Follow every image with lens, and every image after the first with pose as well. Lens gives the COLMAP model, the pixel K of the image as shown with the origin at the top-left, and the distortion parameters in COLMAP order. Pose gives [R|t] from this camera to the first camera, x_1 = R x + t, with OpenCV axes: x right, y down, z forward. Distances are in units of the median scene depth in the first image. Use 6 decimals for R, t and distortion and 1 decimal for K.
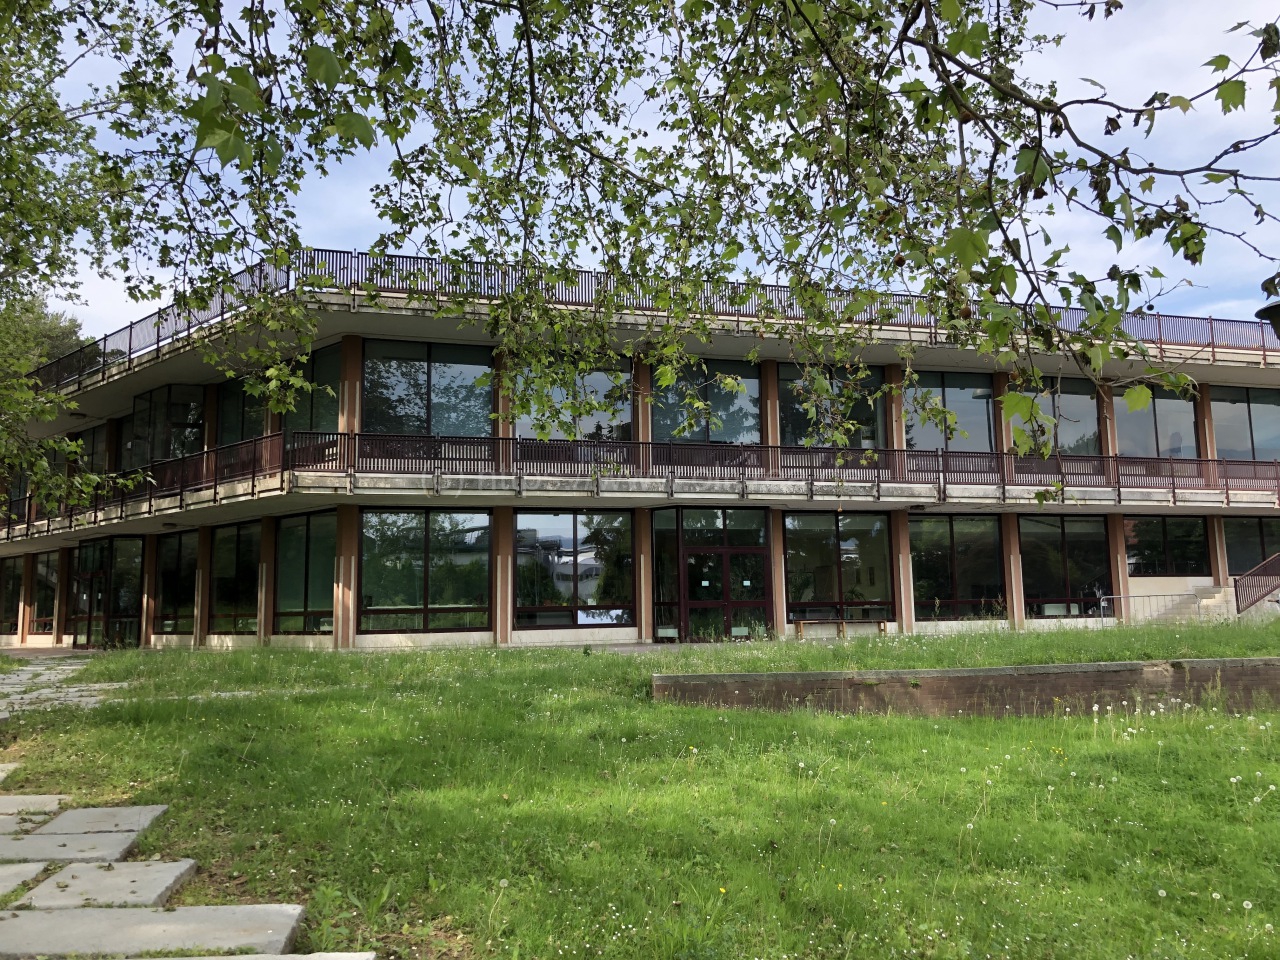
lens RADIAL K [[1055.4, 0, 651.4], [0, 1055.4, 478.3], [0, 0, 1]] dist [0.033559, -0.007515]
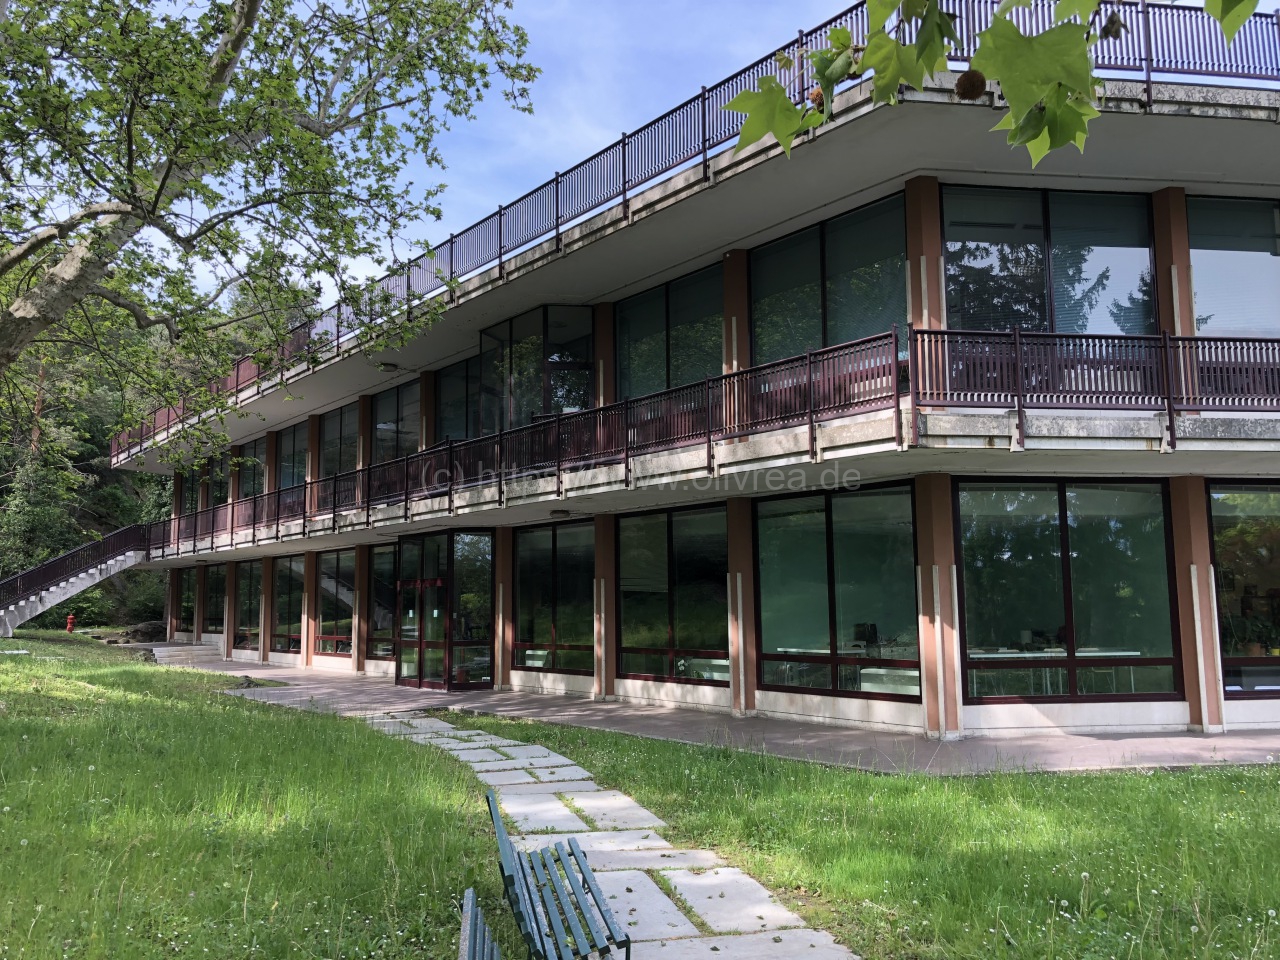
lens RADIAL K [[1049.7, 0, 644.8], [0, 1049.7, 498.2], [0, 0, 1]] dist [0.037322, -0.067280]
pose [[0.989856, -0.006935, -0.141906, -0.346402], [0.010549, 0.999638, 0.024731, 0.021571], [0.141683, -0.025977, 0.989571, 0.403776]]
